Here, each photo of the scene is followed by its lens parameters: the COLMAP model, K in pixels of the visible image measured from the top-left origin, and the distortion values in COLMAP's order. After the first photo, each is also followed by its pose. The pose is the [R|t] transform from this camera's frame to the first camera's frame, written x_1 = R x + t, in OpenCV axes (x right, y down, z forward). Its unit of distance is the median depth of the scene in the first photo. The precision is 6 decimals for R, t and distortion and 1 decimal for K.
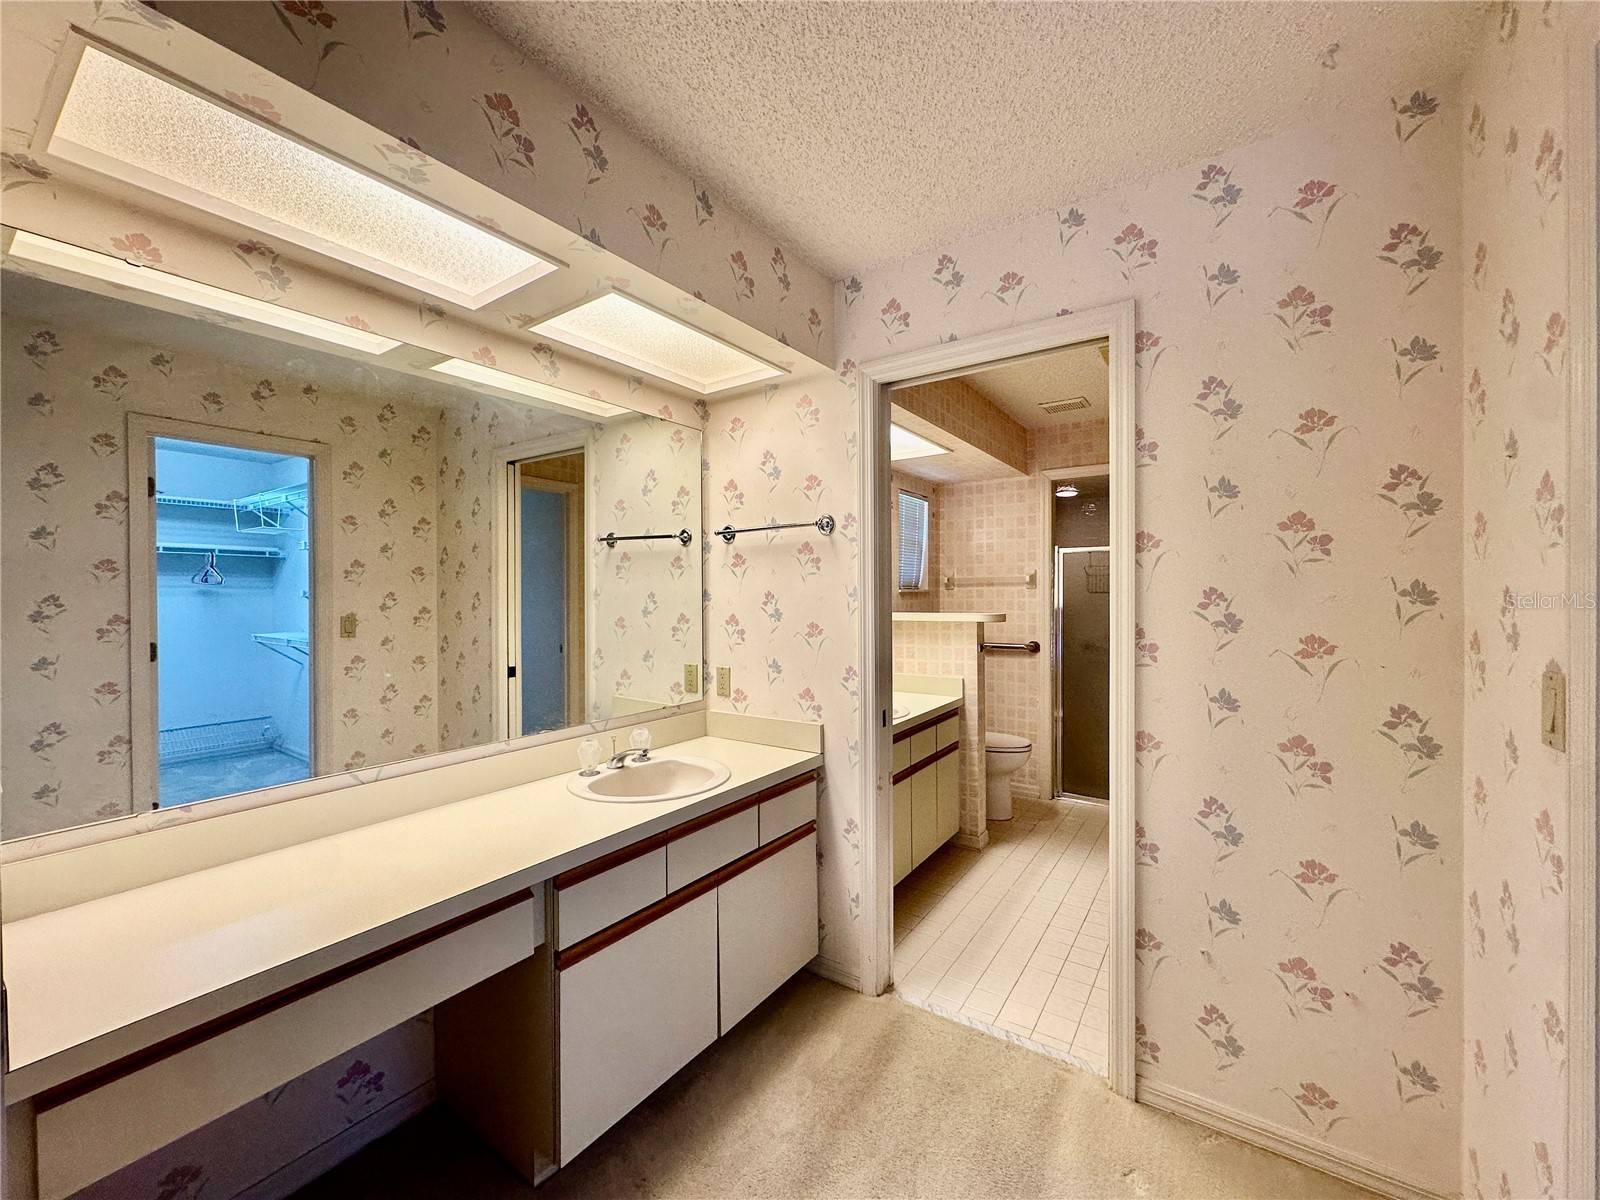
lens RADIAL K [[636.4, 0, 800.0], [0, 636.4, 600.0], [0, 0, 1]] dist [-0.003701, 0.000646]
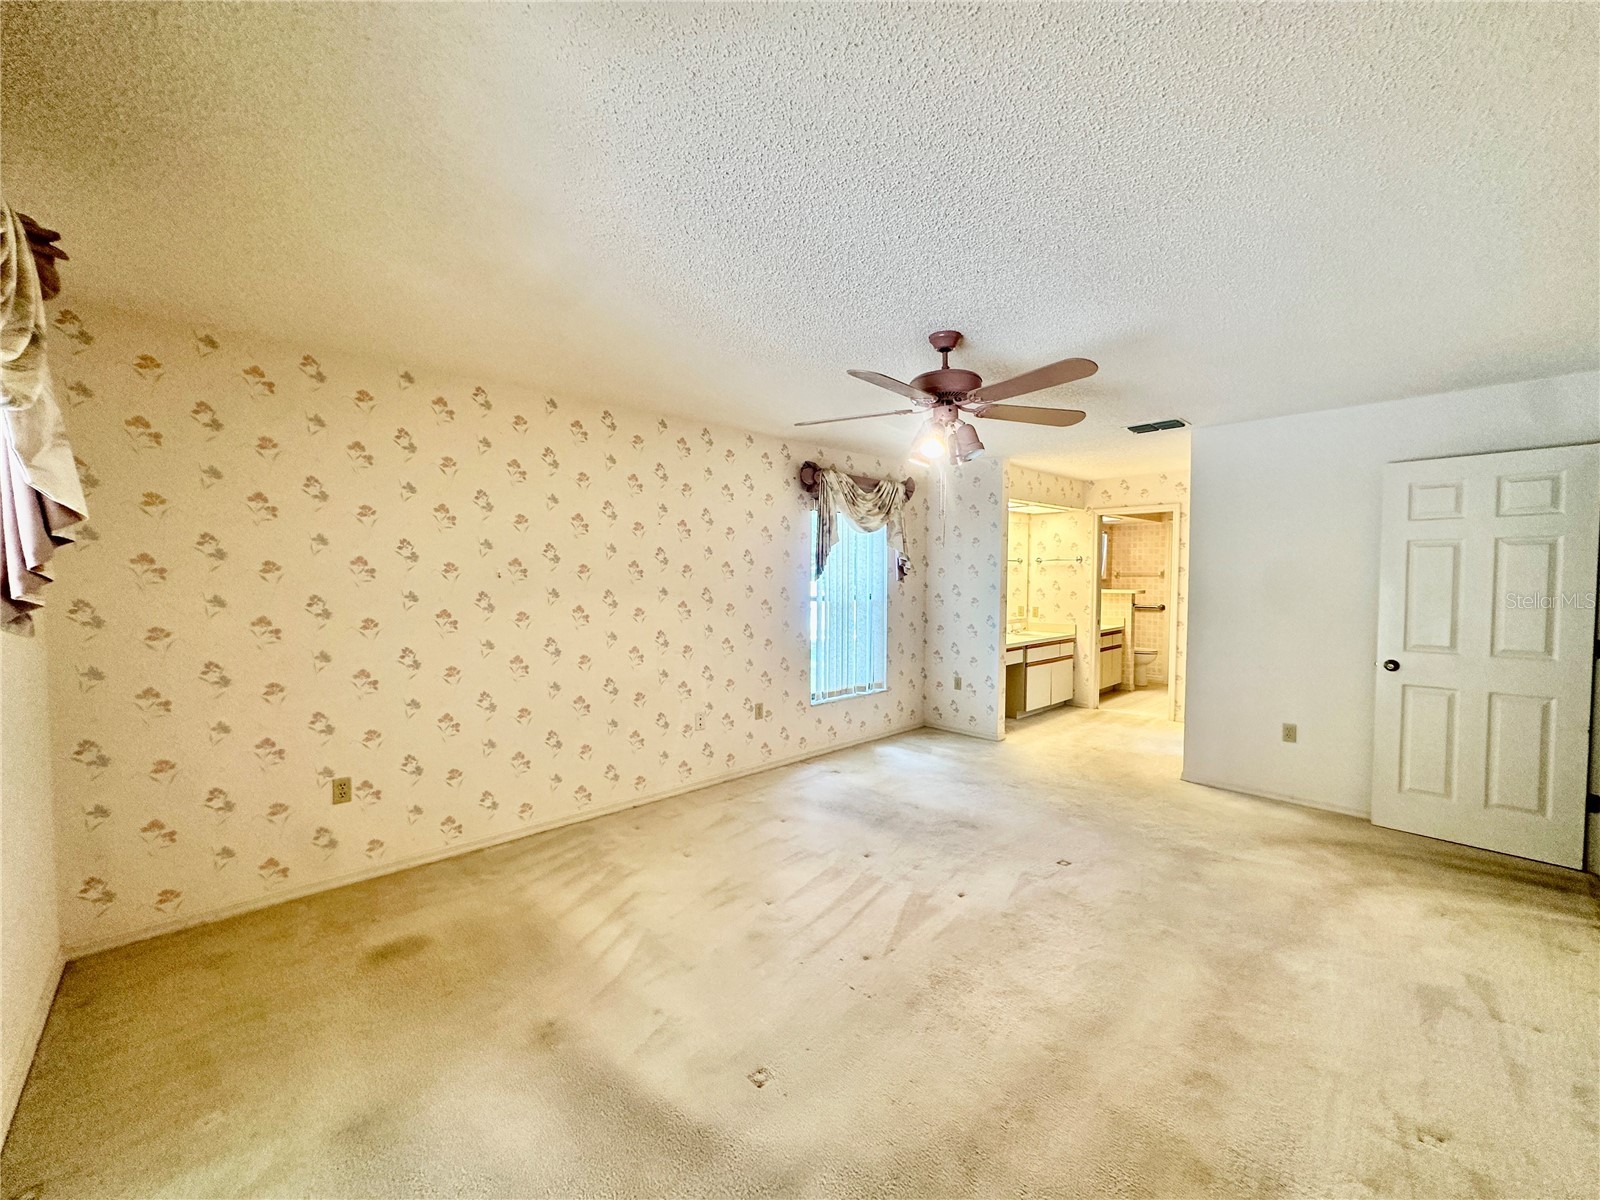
lens RADIAL K [[636.4, 0, 800.0], [0, 636.4, 600.0], [0, 0, 1]] dist [-0.003701, 0.000646]
pose [[0.977433, 0.017072, -0.210557, -0.337395], [-0.010187, 0.999379, 0.033738, -0.006272], [0.211002, -0.030832, 0.976999, -1.235146]]
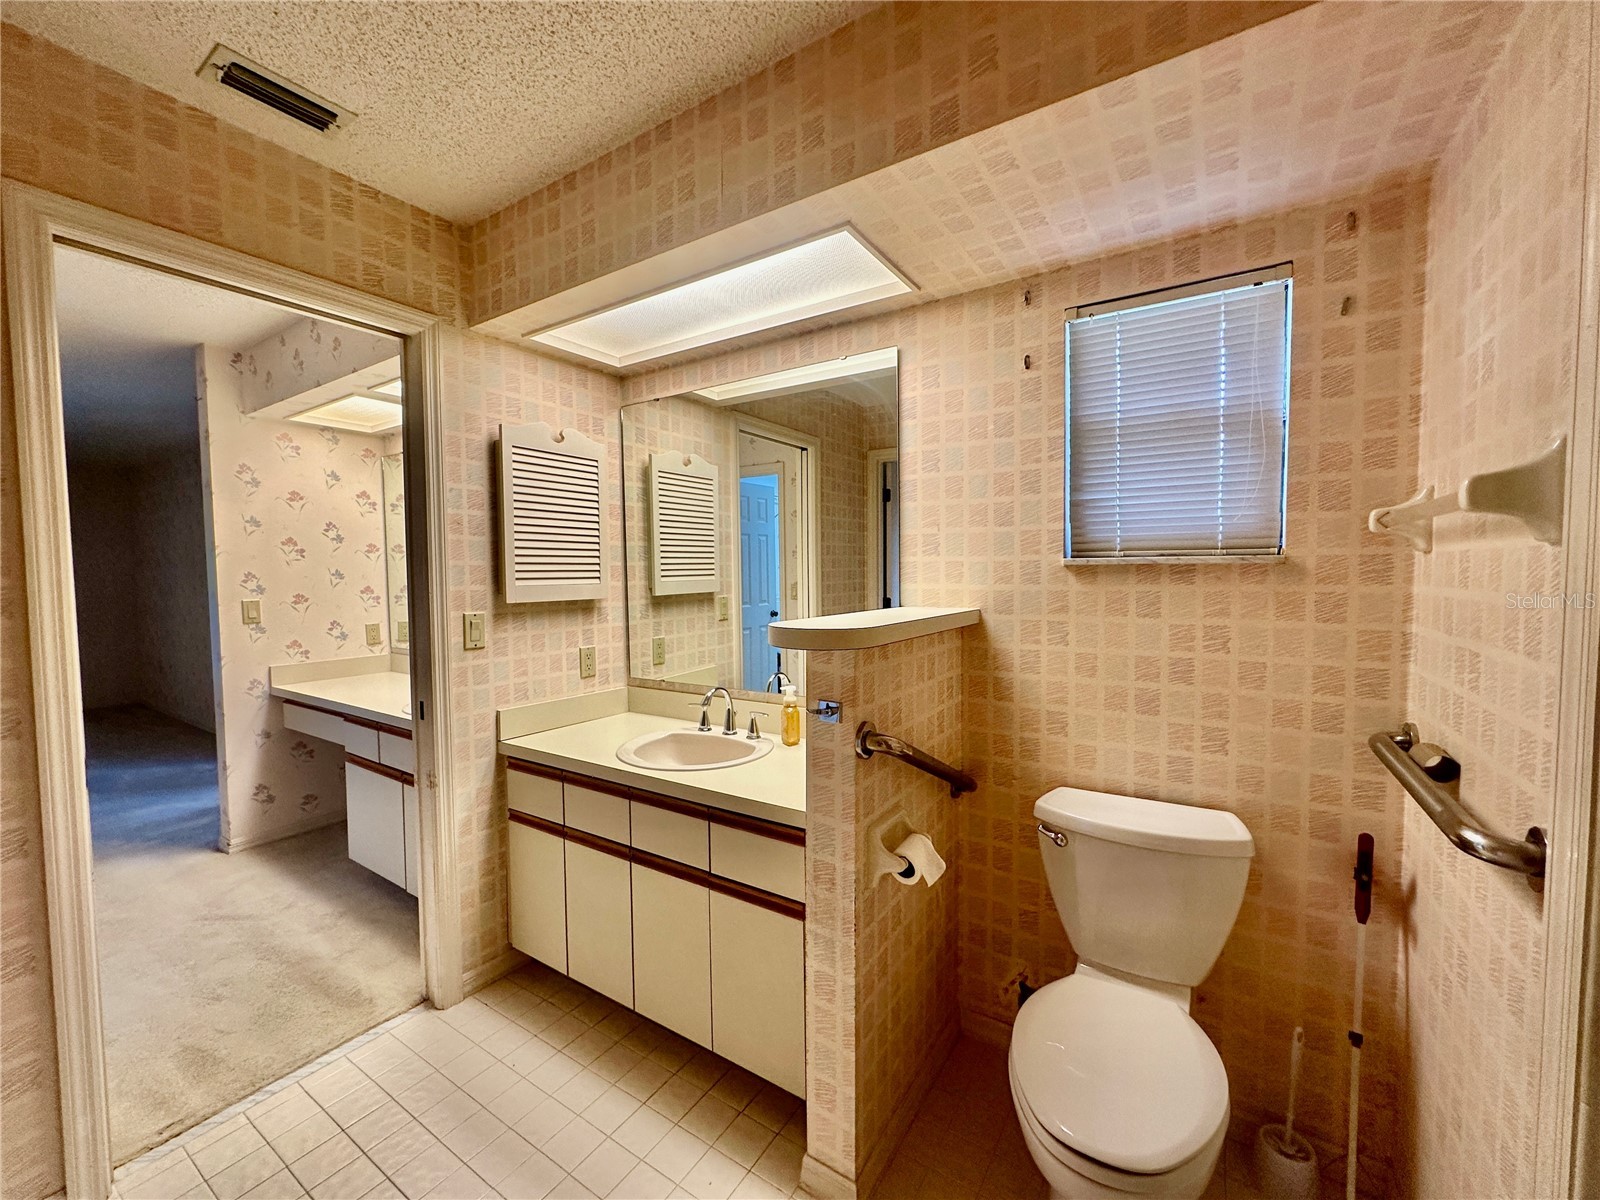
lens RADIAL K [[636.4, 0, 800.0], [0, 636.4, 600.0], [0, 0, 1]] dist [-0.003701, 0.000646]
pose [[0.033481, 0.056396, -0.997847, 0.547018], [-0.002415, 0.998408, 0.056347, -0.012313], [0.999436, 0.000523, 0.033564, 0.790748]]
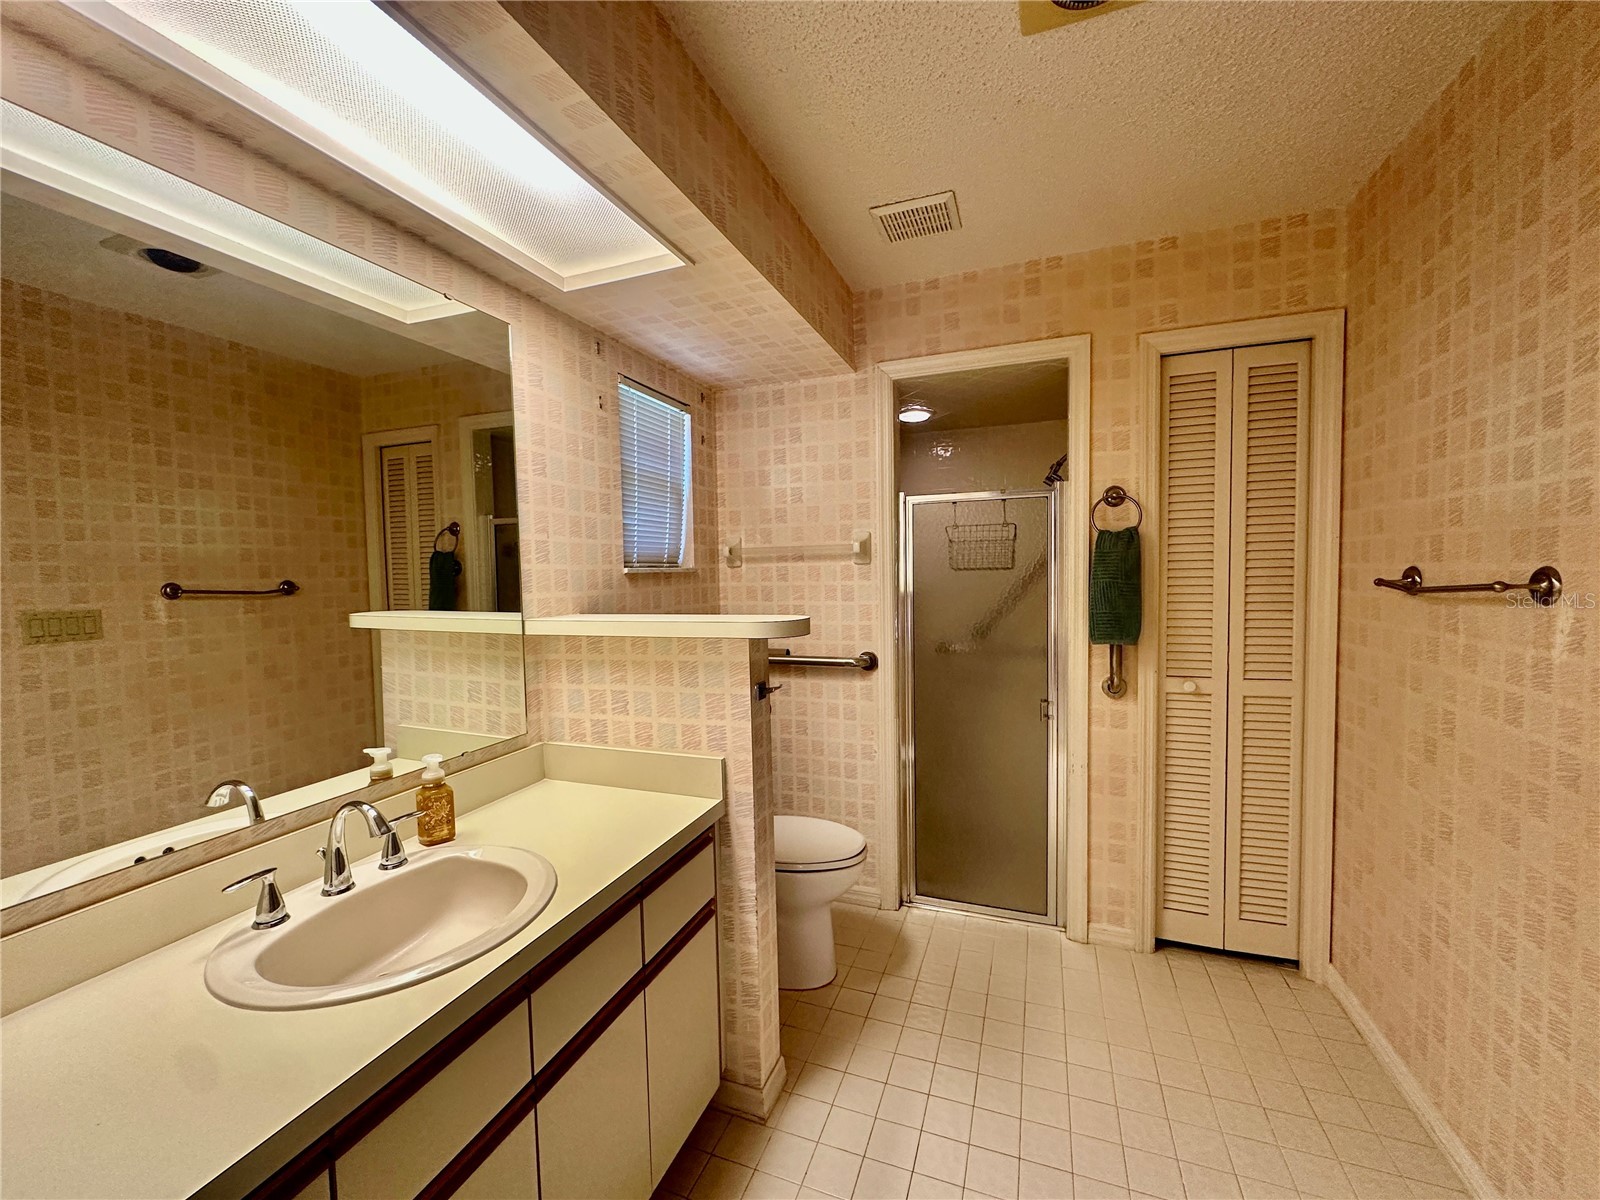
lens RADIAL K [[636.4, 0, 800.0], [0, 636.4, 600.0], [0, 0, 1]] dist [-0.003701, 0.000646]
pose [[0.970438, -0.024065, 0.240146, 0.164266], [0.016195, 0.999267, 0.034691, -0.005951], [-0.240805, -0.029776, 0.970117, 0.440446]]
